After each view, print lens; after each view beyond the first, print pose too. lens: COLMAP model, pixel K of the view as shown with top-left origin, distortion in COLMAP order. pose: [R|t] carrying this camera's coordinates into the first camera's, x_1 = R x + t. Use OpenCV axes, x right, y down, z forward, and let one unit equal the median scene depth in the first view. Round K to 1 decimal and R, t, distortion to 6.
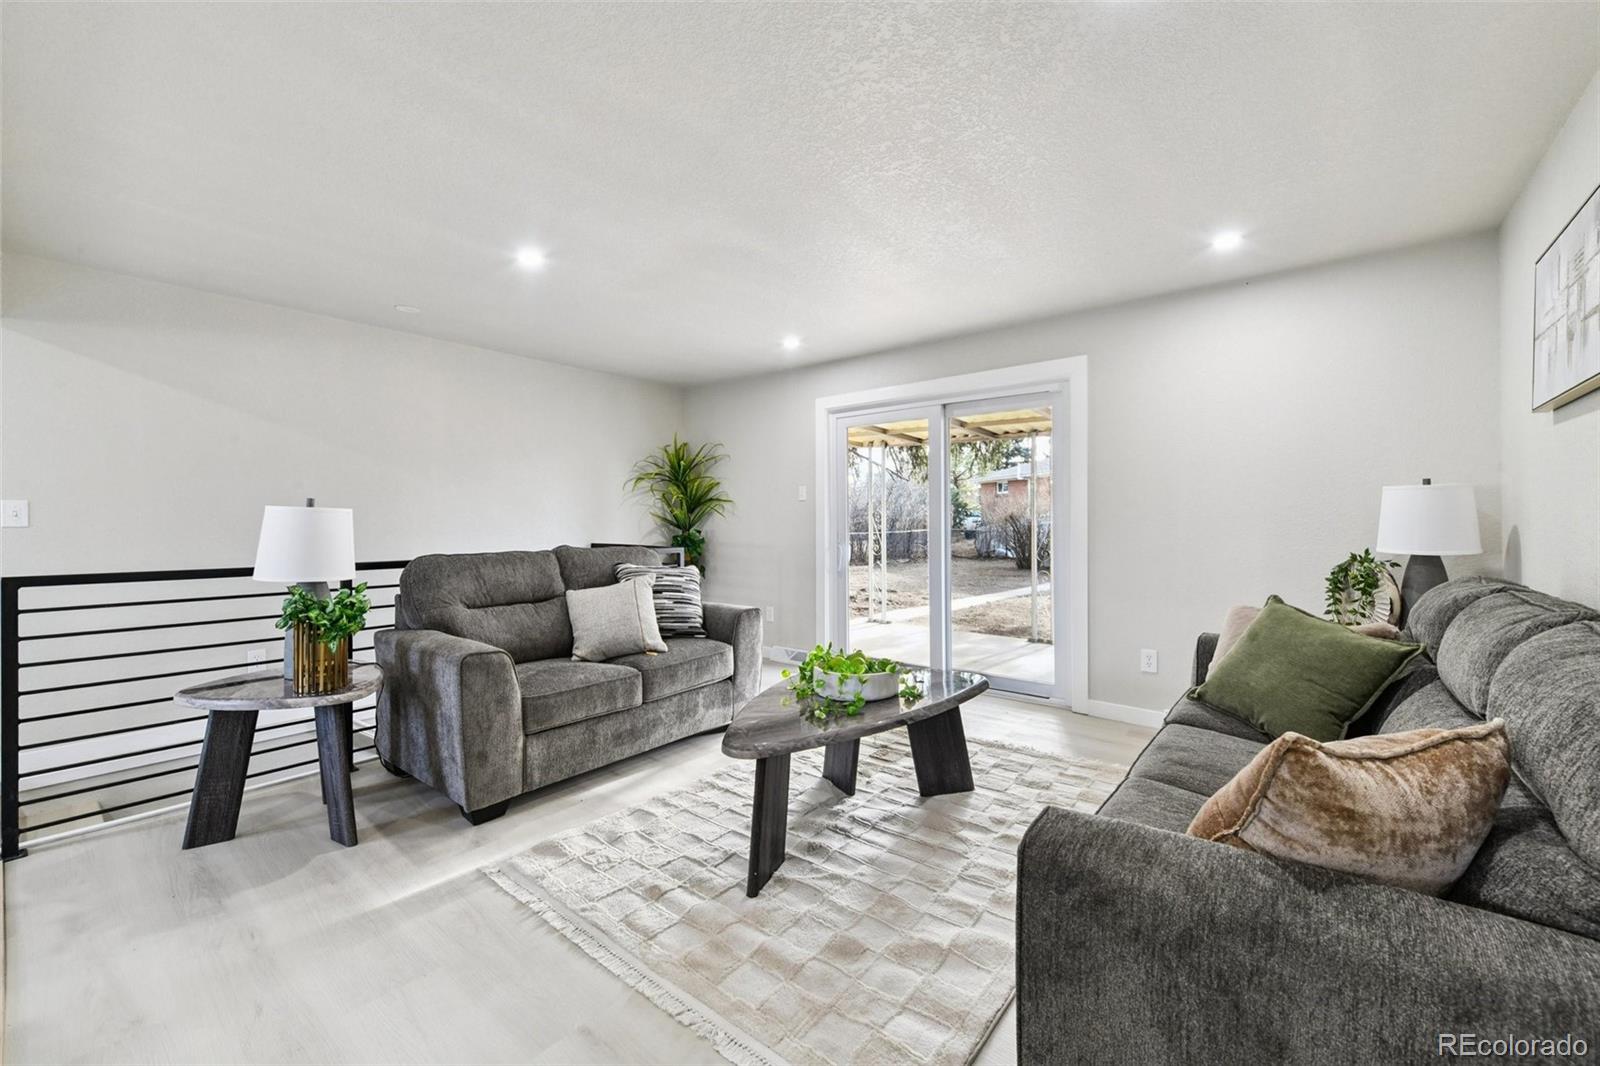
lens RADIAL K [[636.4, 0, 808.5], [0, 636.4, 515.8], [0, 0, 1]] dist [0.003592, 0.000131]
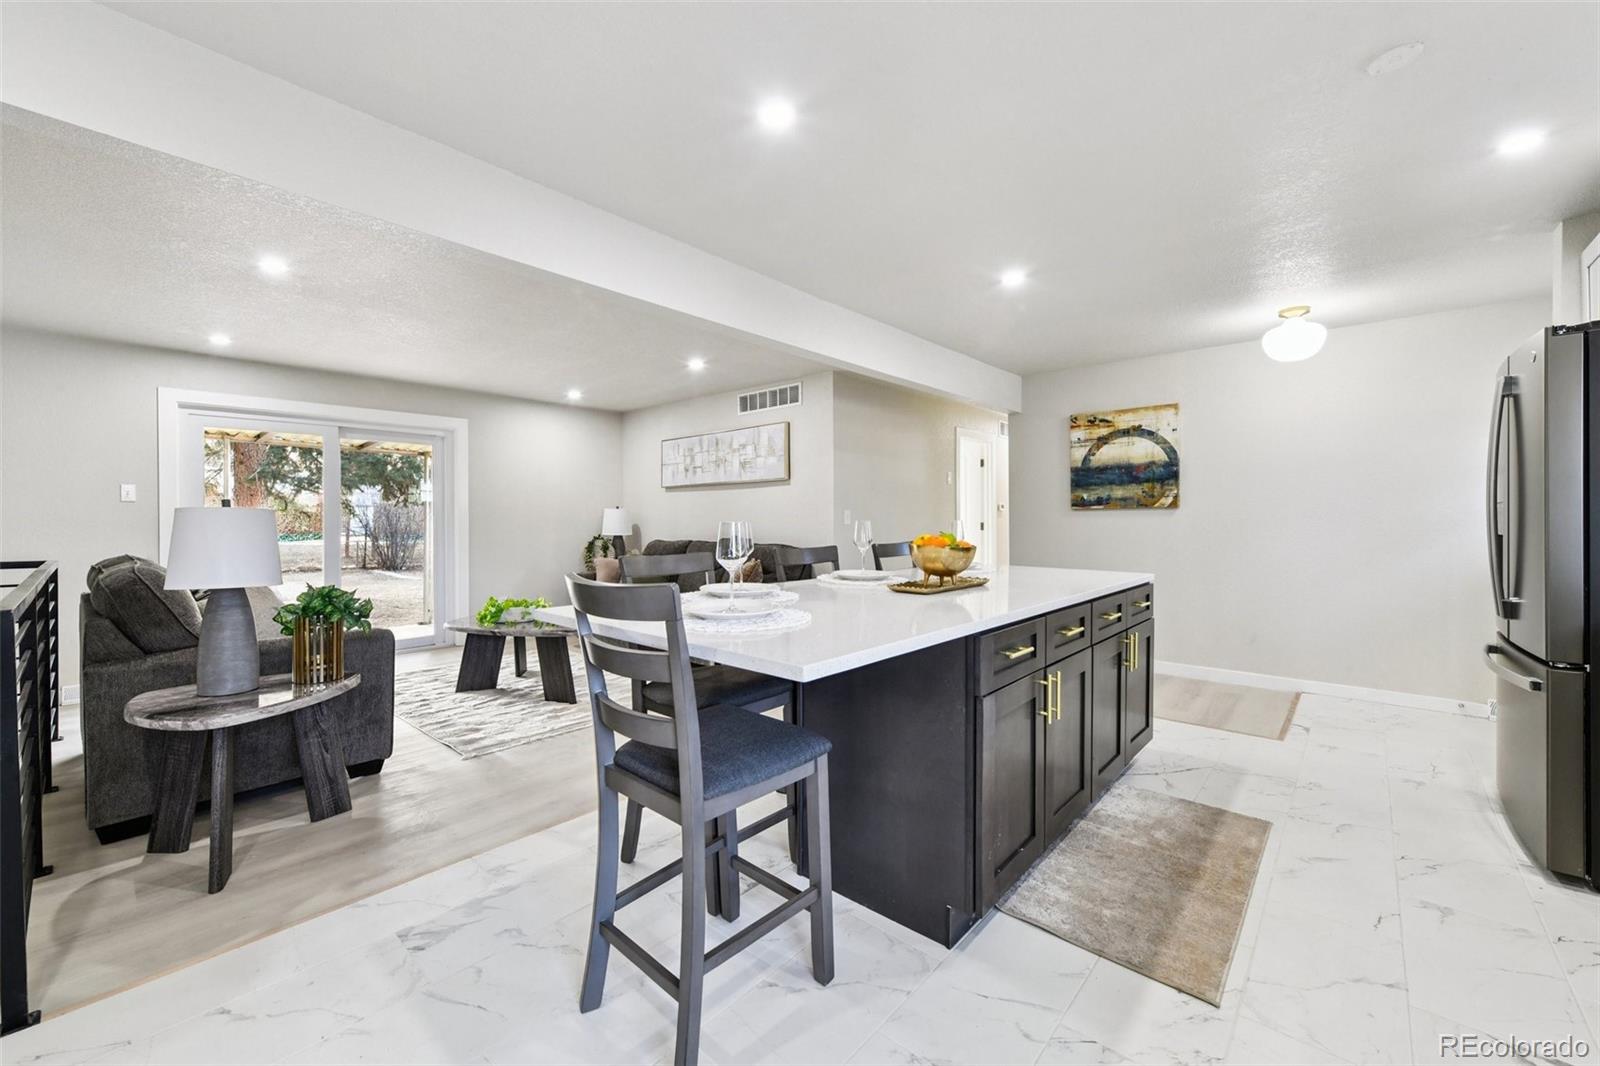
lens RADIAL K [[636.4, 0, 811.7], [0, 636.4, 526.1], [0, 0, 1]] dist [0.003592, 0.000131]
pose [[0.035814, -0.005078, 0.999346, -1.089509], [0.000116, 0.999987, 0.005077, 0.006081], [-0.999358, -0.000066, 0.035814, 0.083898]]
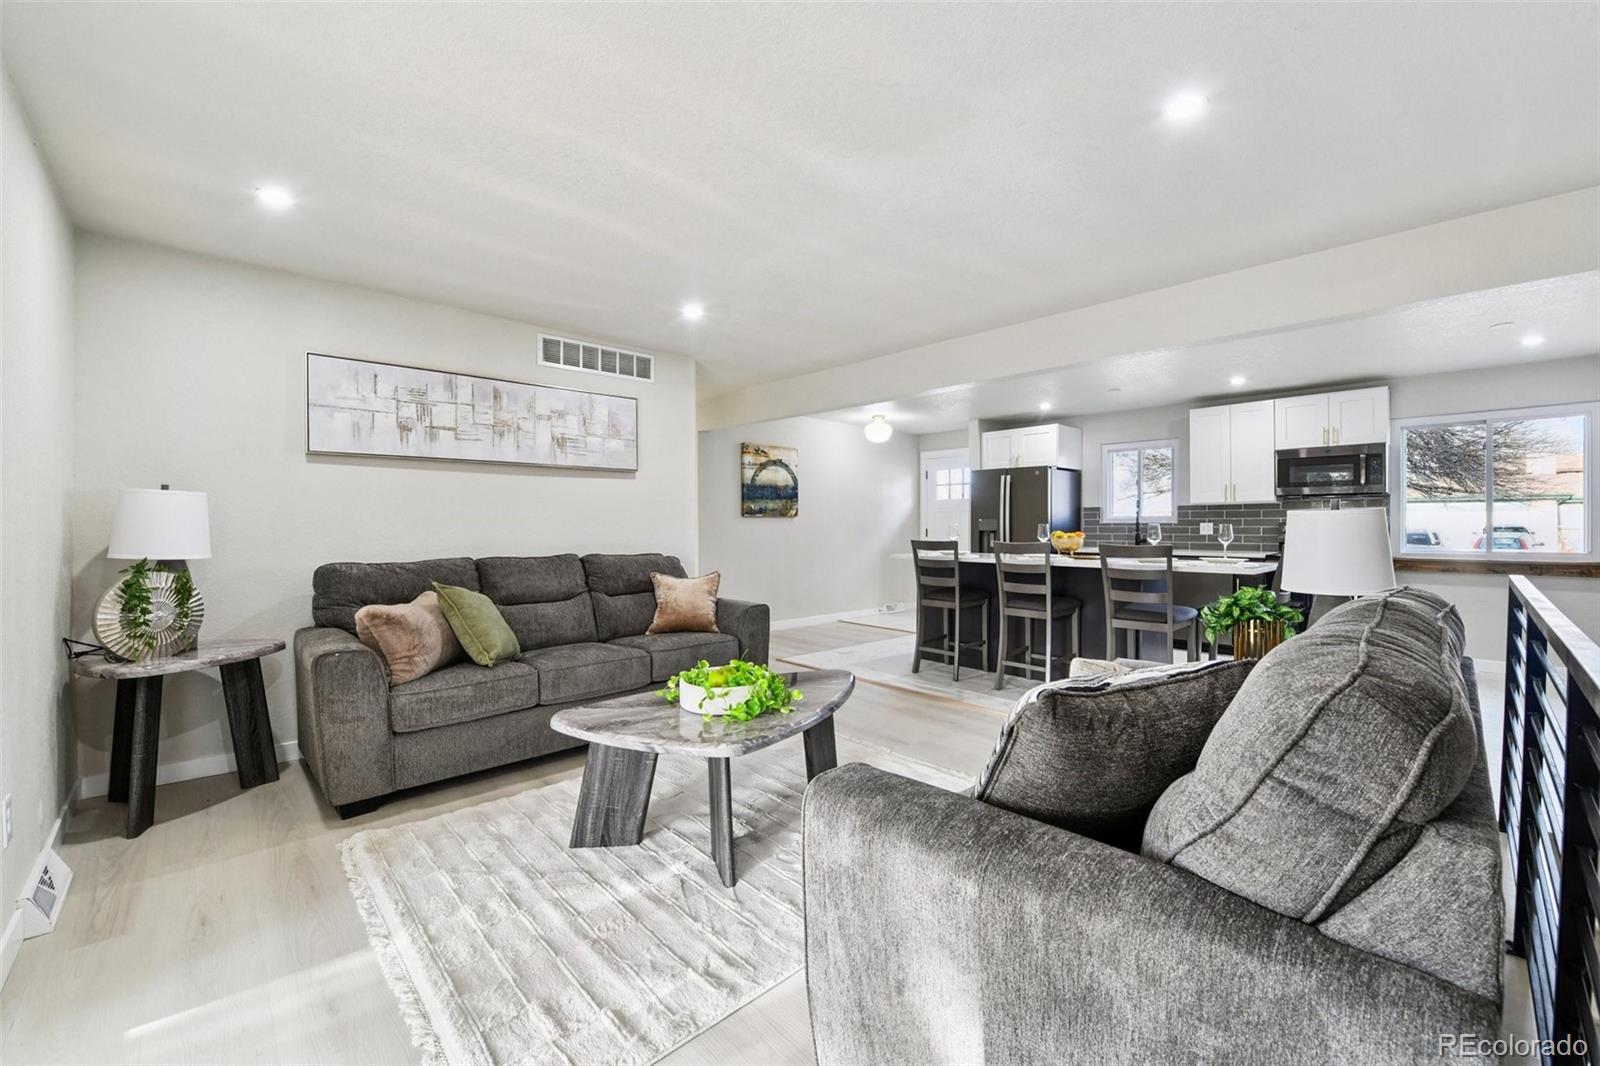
lens RADIAL K [[636.4, 0, 807.2], [0, 636.4, 535.7], [0, 0, 1]] dist [0.003592, 0.000131]
pose [[-0.992092, -0.000702, 0.125512, -0.109125], [0.001064, 0.999901, 0.013998, 0.006404], [-0.125509, 0.014021, -0.991993, 1.276195]]
